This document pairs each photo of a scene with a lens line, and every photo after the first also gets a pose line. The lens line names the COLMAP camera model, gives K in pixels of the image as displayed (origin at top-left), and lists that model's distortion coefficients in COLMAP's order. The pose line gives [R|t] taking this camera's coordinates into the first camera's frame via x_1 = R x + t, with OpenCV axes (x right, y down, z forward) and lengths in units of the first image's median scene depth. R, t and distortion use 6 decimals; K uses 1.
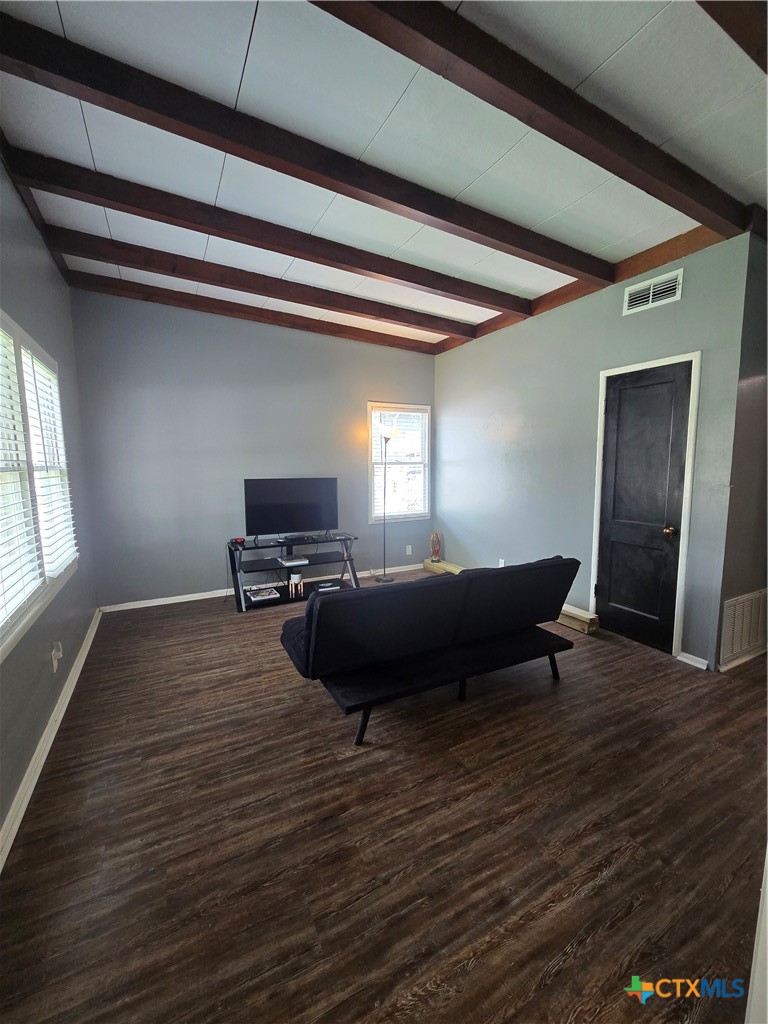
lens RADIAL K [[417.8, 0, 412.9], [0, 417.8, 504.5], [0, 0, 1]] dist [0.003773, -0.001686]
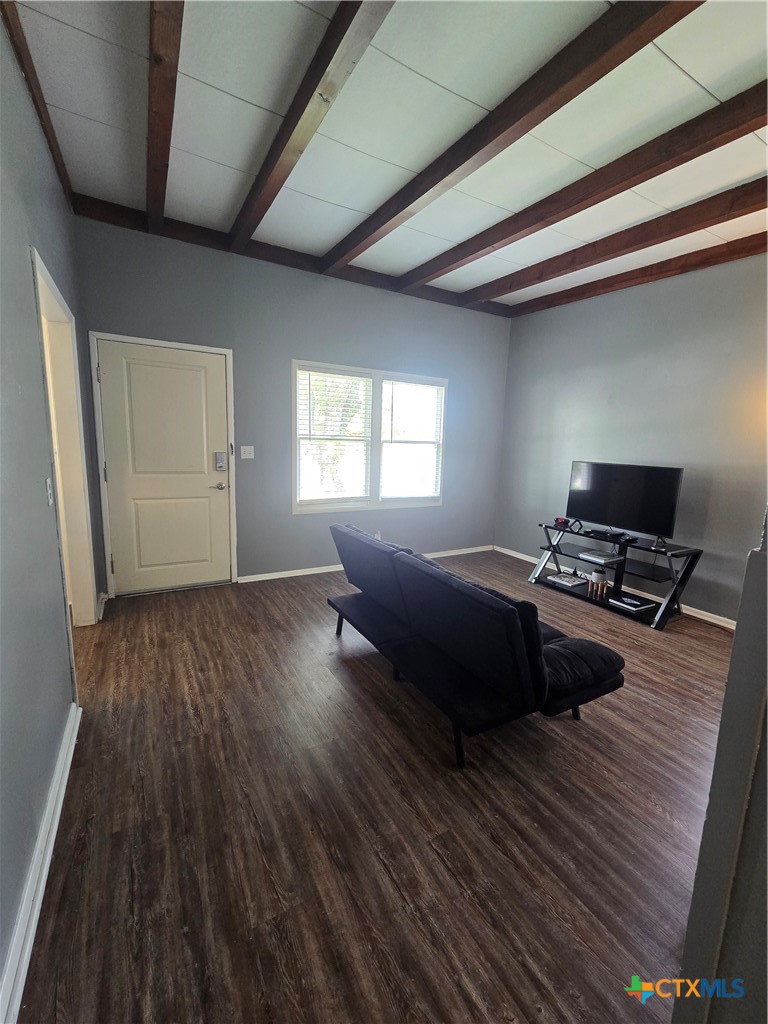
lens RADIAL K [[417.8, 0, 379.2], [0, 417.8, 515.5], [0, 0, 1]] dist [0.003773, -0.001686]
pose [[-0.002930, 0.172563, -0.984994, 1.679029], [-0.129462, 0.976644, 0.171485, -0.136707], [0.991580, 0.128022, 0.019479, 1.434778]]
